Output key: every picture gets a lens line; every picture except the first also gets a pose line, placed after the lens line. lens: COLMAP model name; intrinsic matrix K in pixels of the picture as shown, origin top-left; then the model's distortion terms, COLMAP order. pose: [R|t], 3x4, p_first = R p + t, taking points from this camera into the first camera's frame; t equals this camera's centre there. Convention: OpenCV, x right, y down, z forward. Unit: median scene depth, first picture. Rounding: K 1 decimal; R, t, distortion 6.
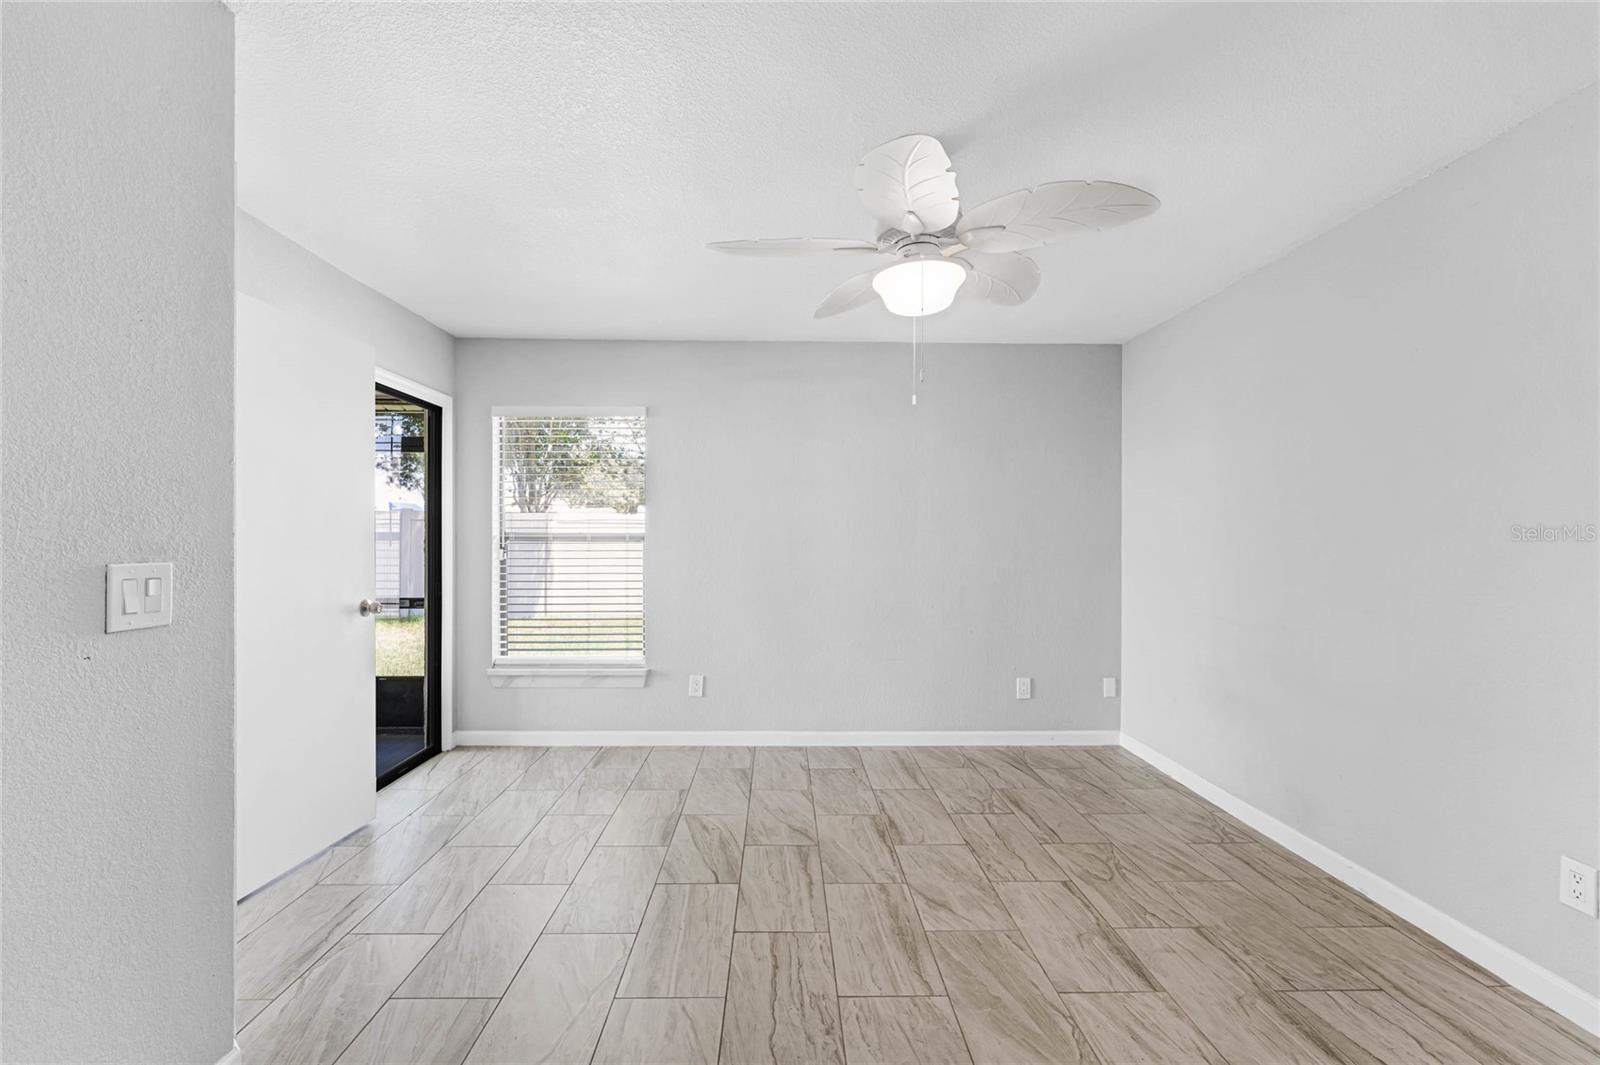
lens RADIAL K [[689.4, 0, 800.7], [0, 689.4, 529.1], [0, 0, 1]] dist [0.001153, 0.000172]
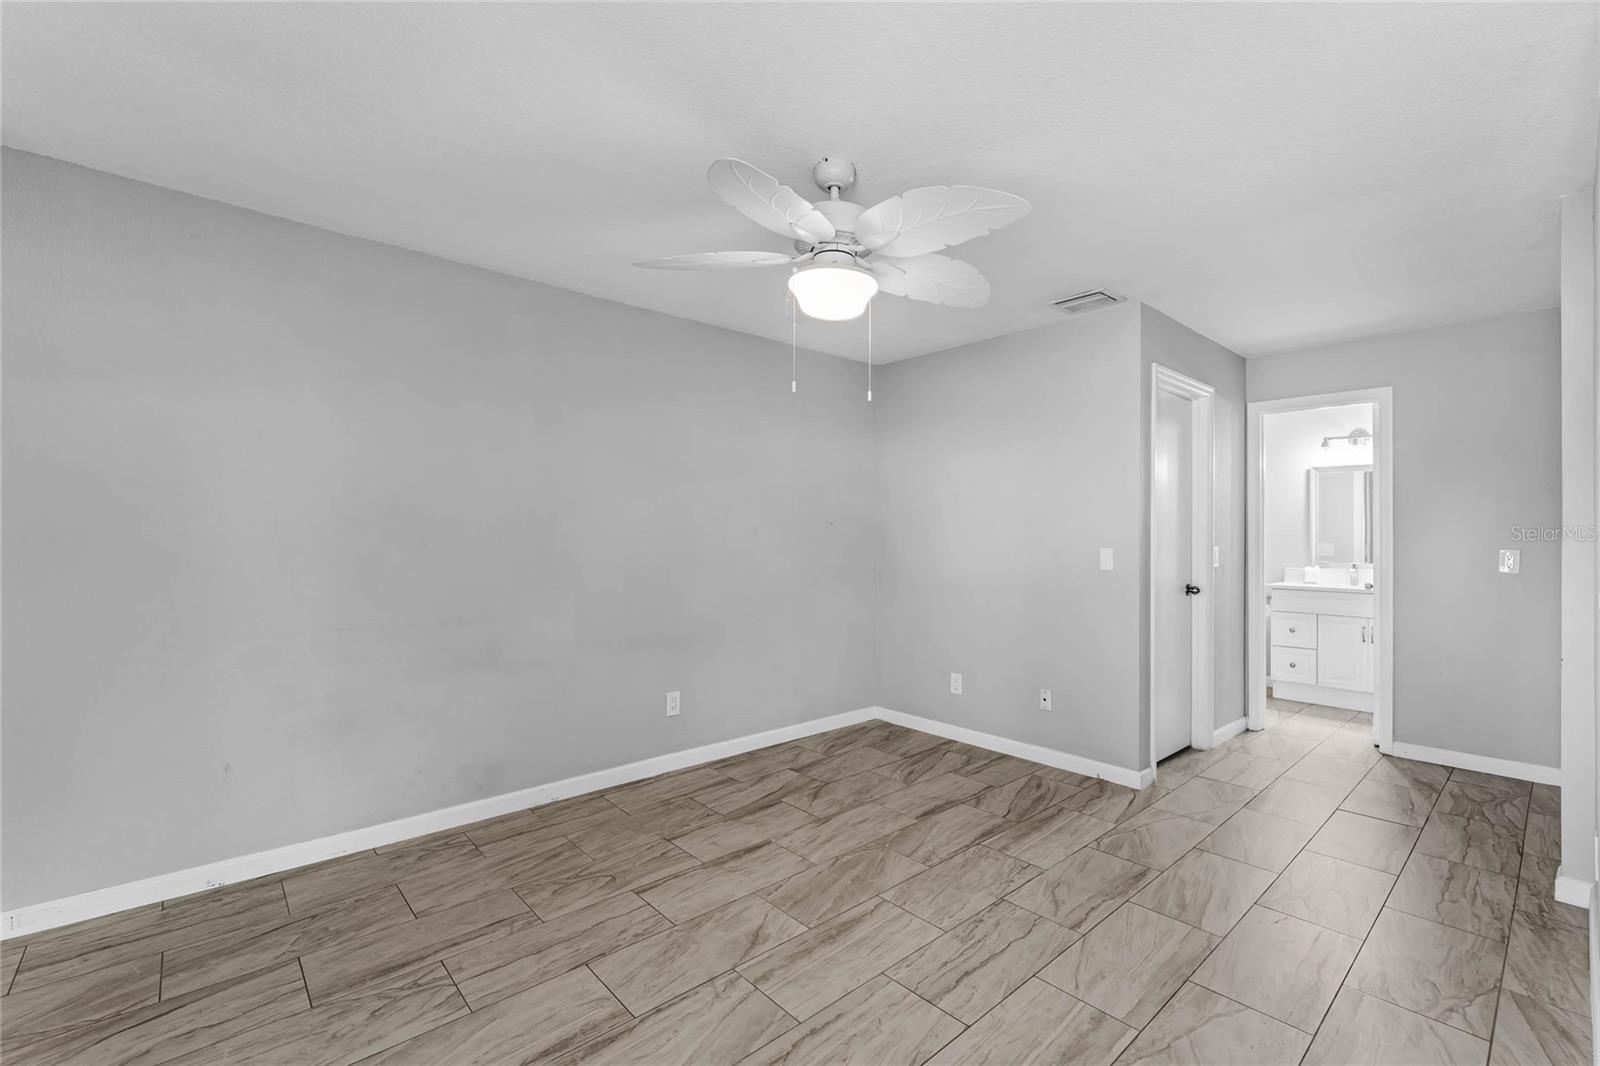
lens RADIAL K [[689.4, 0, 804.4], [0, 689.4, 529.9], [0, 0, 1]] dist [0.001153, 0.000172]
pose [[-0.640997, 0.000419, 0.767543, -0.574123], [-0.018394, 0.999704, -0.015907, 0.011883], [-0.767323, -0.024314, -0.640800, 1.617888]]
